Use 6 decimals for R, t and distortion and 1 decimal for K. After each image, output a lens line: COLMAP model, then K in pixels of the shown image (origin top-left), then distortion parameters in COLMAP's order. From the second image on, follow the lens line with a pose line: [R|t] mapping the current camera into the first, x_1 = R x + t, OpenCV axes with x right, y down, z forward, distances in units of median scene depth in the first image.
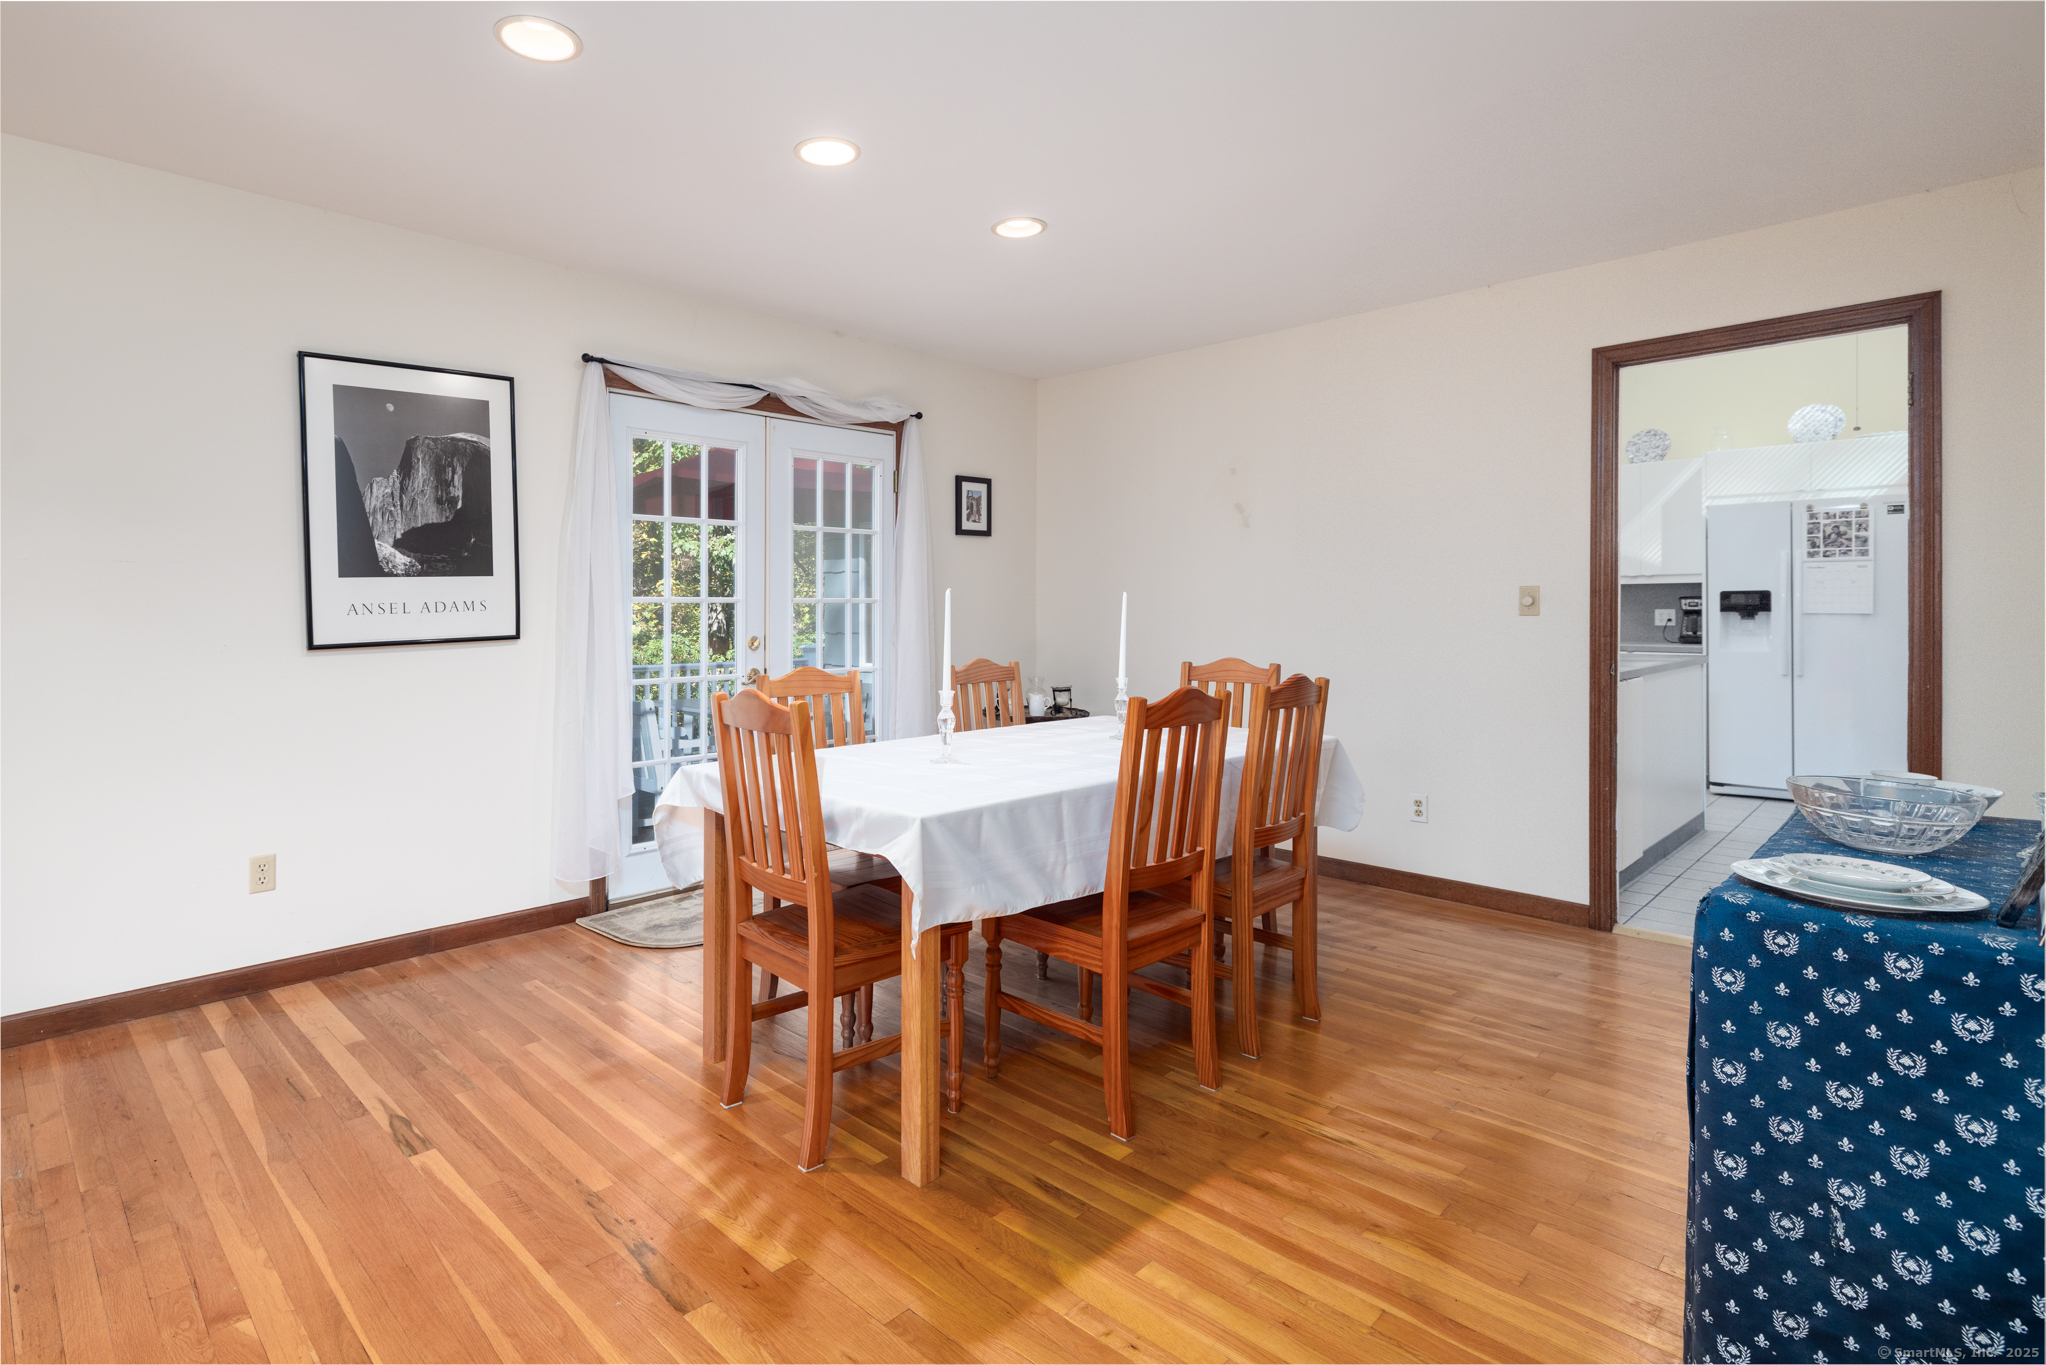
lens RADIAL K [[1013.1, 0, 915.8], [0, 1013.1, 606.2], [0, 0, 1]] dist [0.000682, 0.001481]
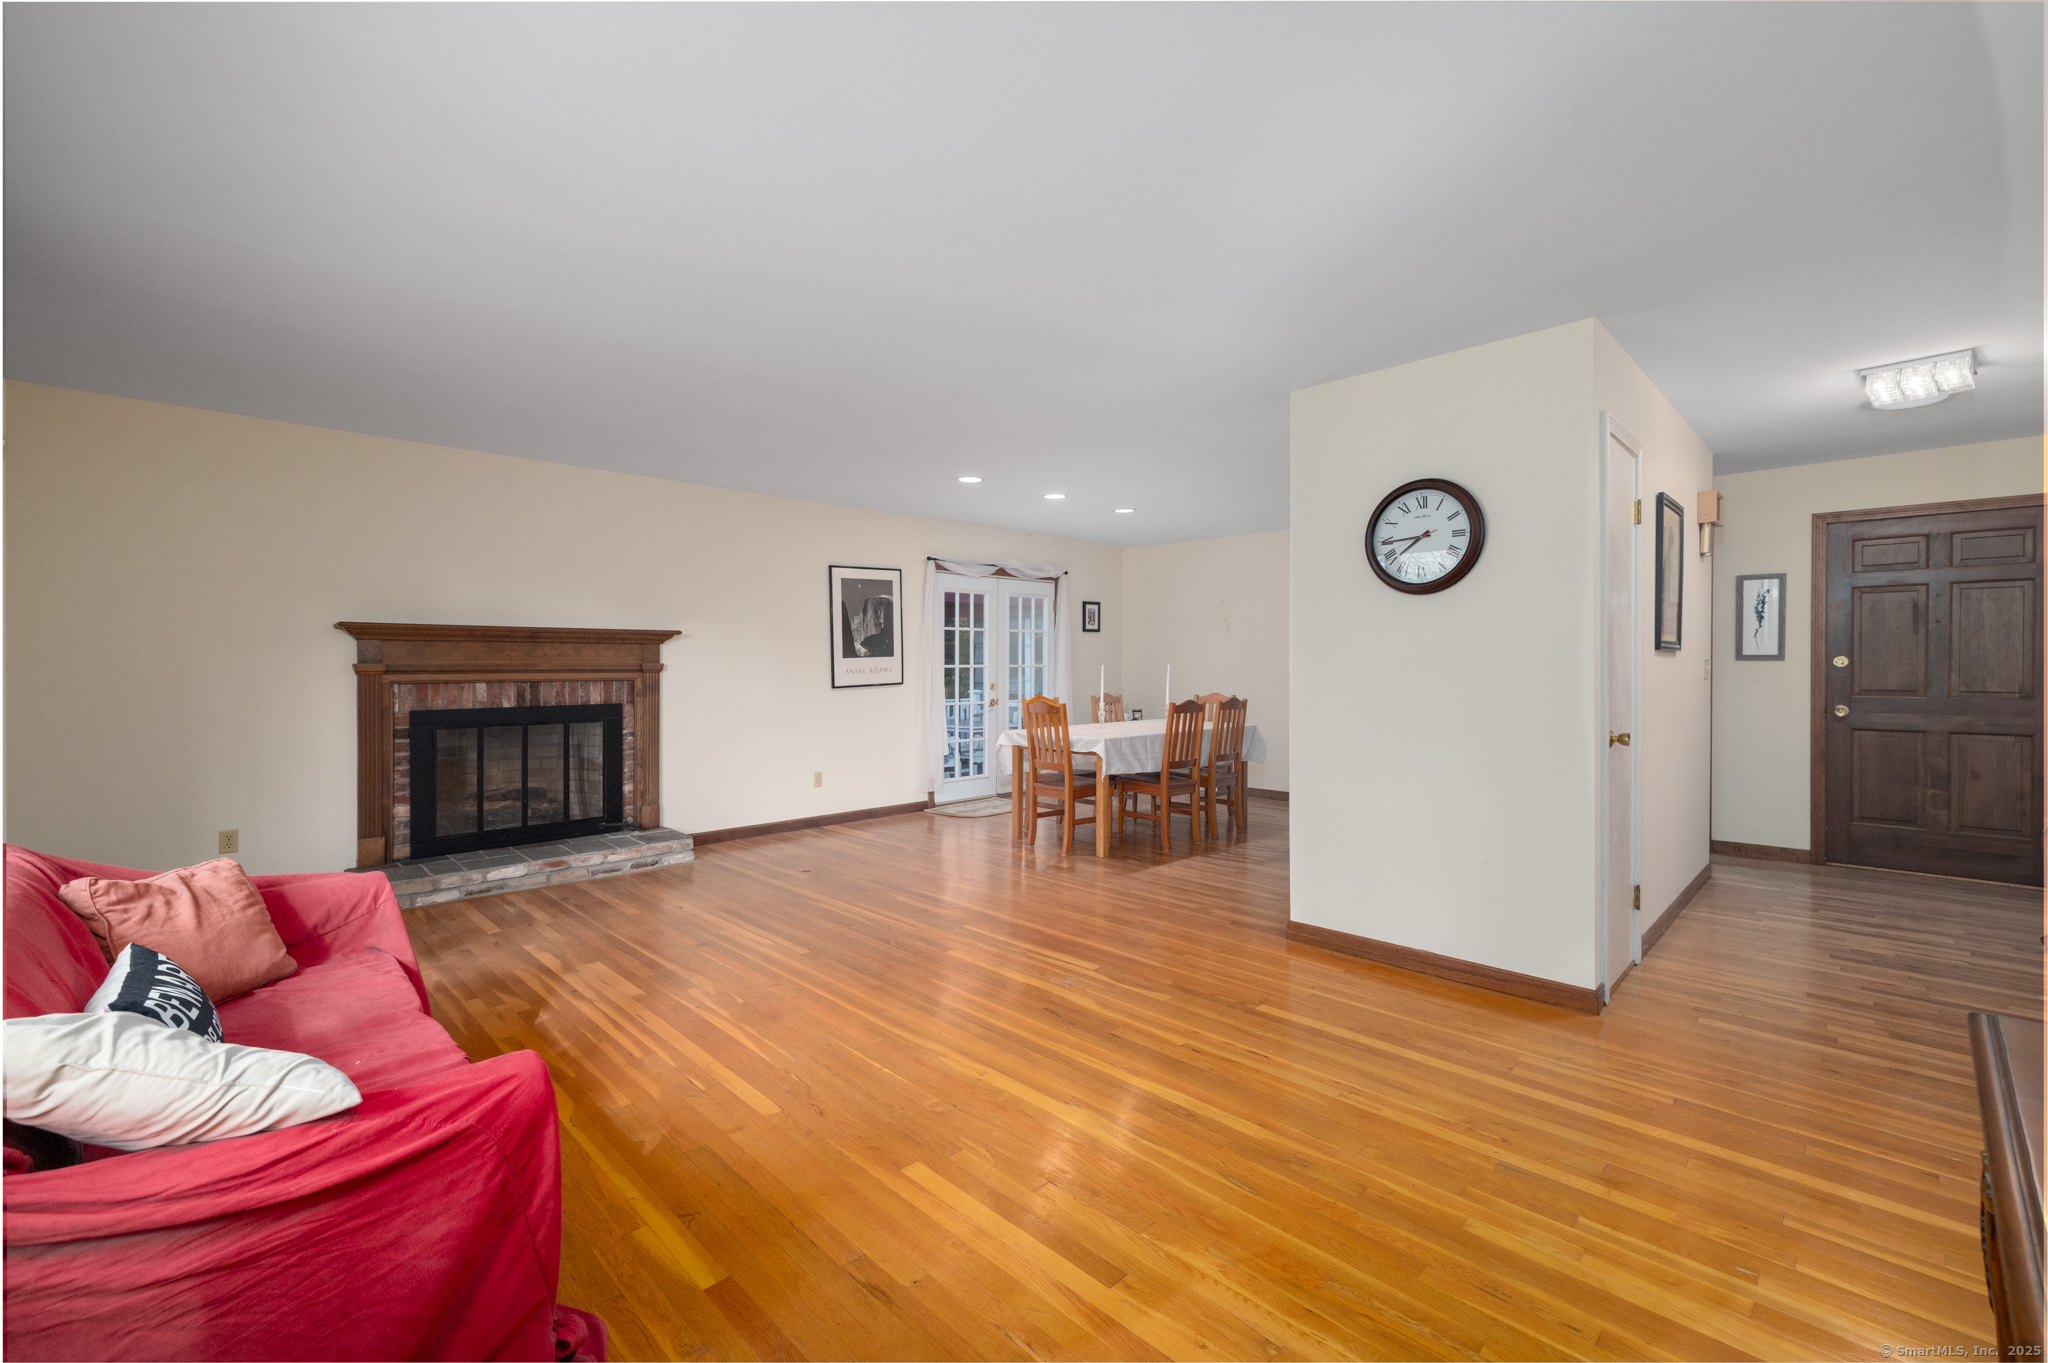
lens RADIAL K [[858.6, 0, 1008.4], [0, 858.6, 668.1], [0, 0, 1]] dist [0.002716, -0.000127]
pose [[0.999848, 0.002134, 0.017284, -0.205237], [-0.002274, 0.999965, 0.008082, -0.021432], [-0.017266, -0.008120, 0.999818, -1.009327]]
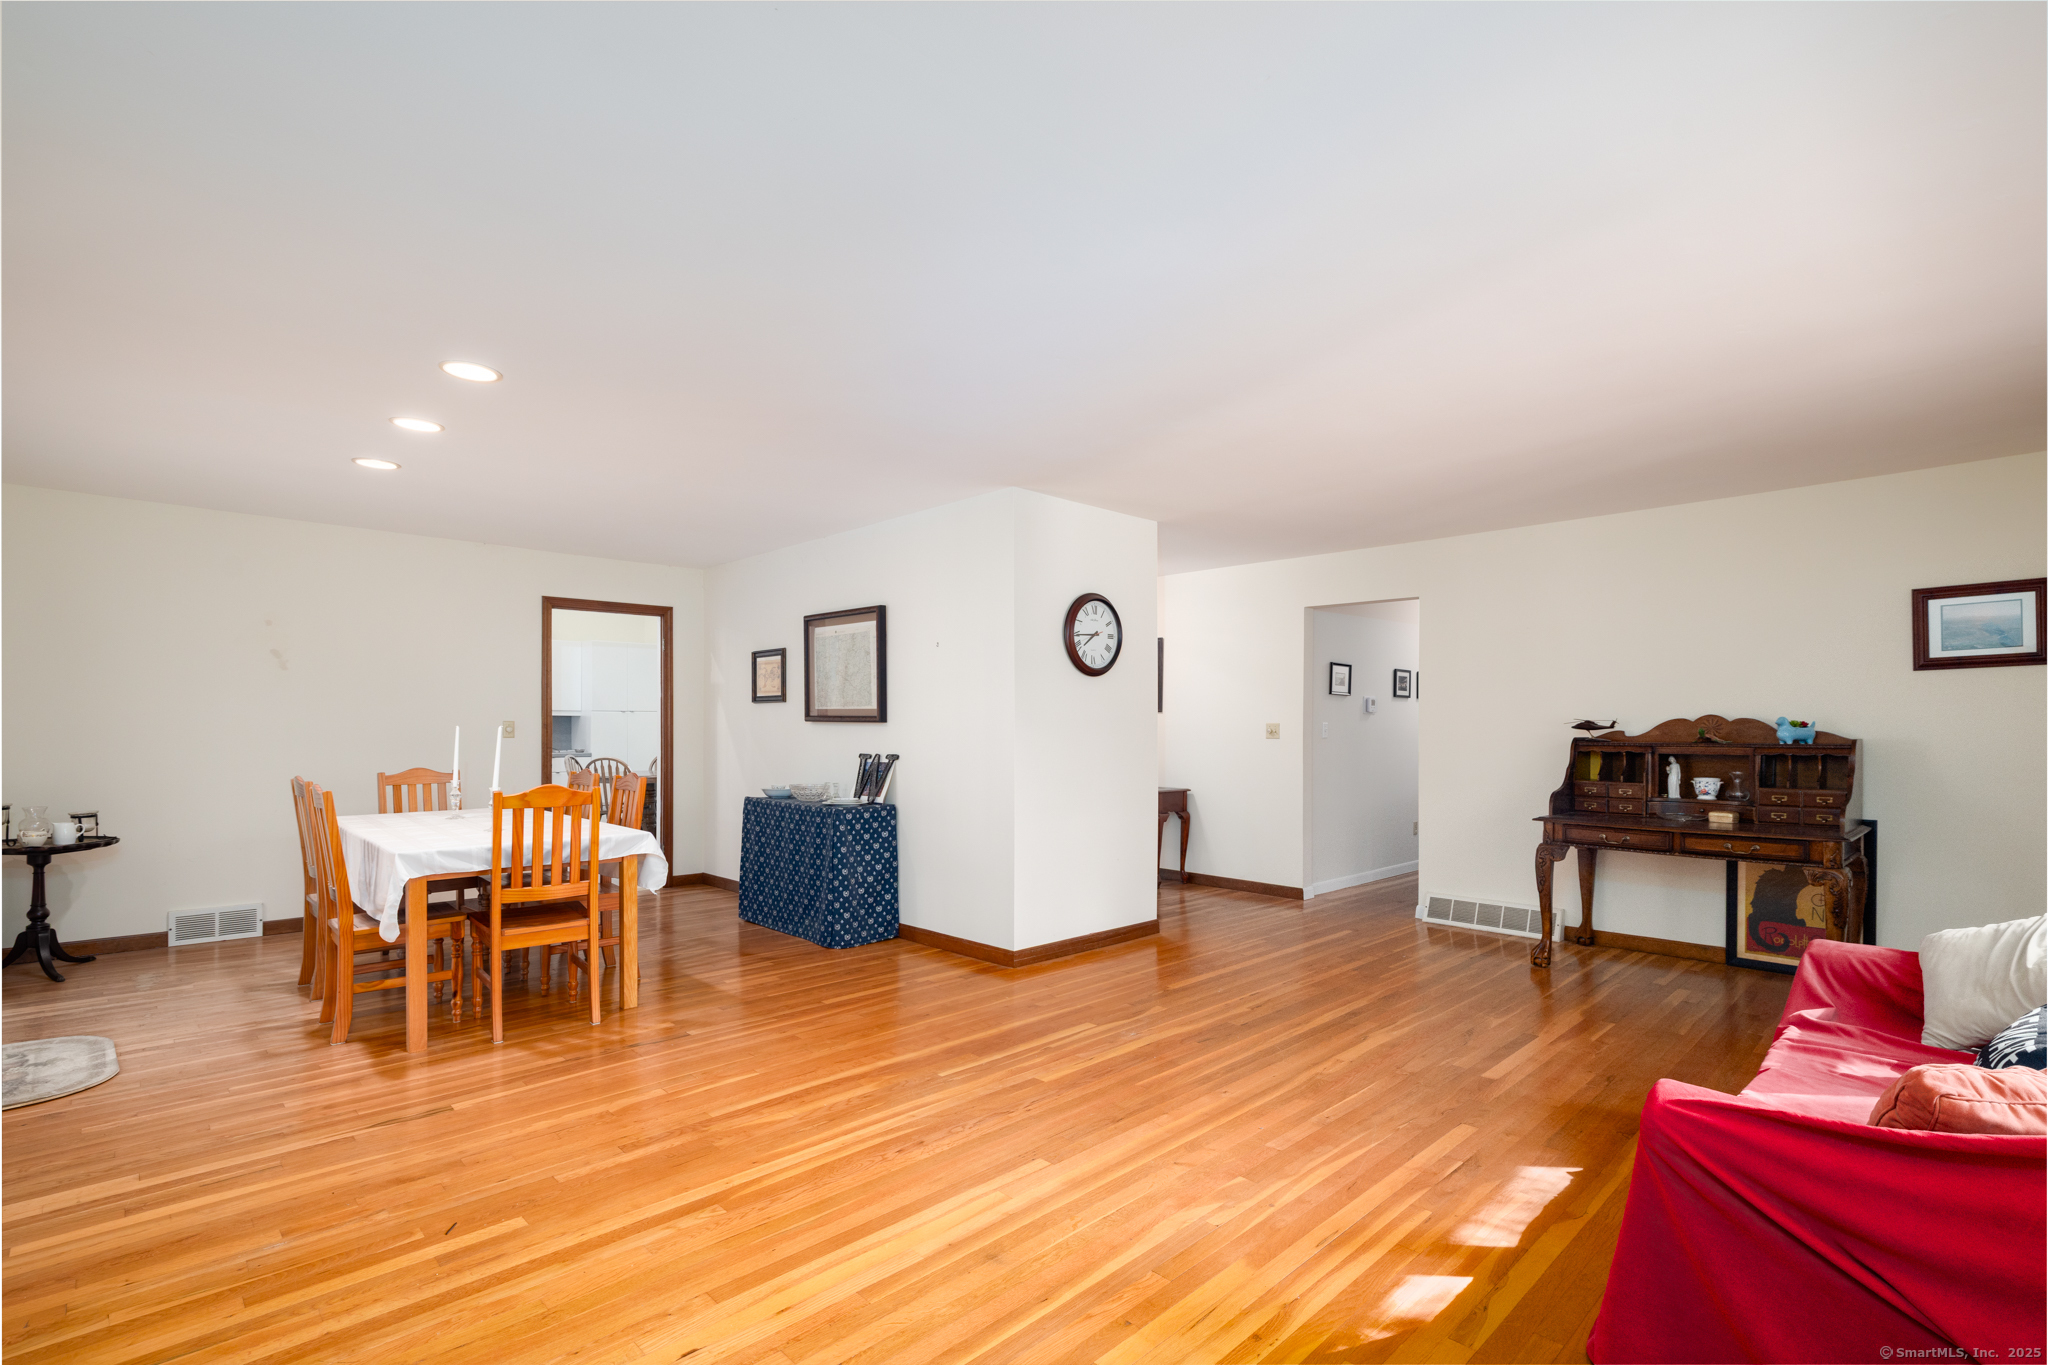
lens RADIAL K [[941.8, 0, 1063.5], [0, 941.8, 732.9], [0, 0, 1]] dist [0.002773, -0.000813]
pose [[-0.032691, -0.005495, 0.999450, -1.237898], [-0.006103, 0.999967, 0.005298, -0.016273], [-0.999447, -0.005926, -0.032723, 0.097942]]
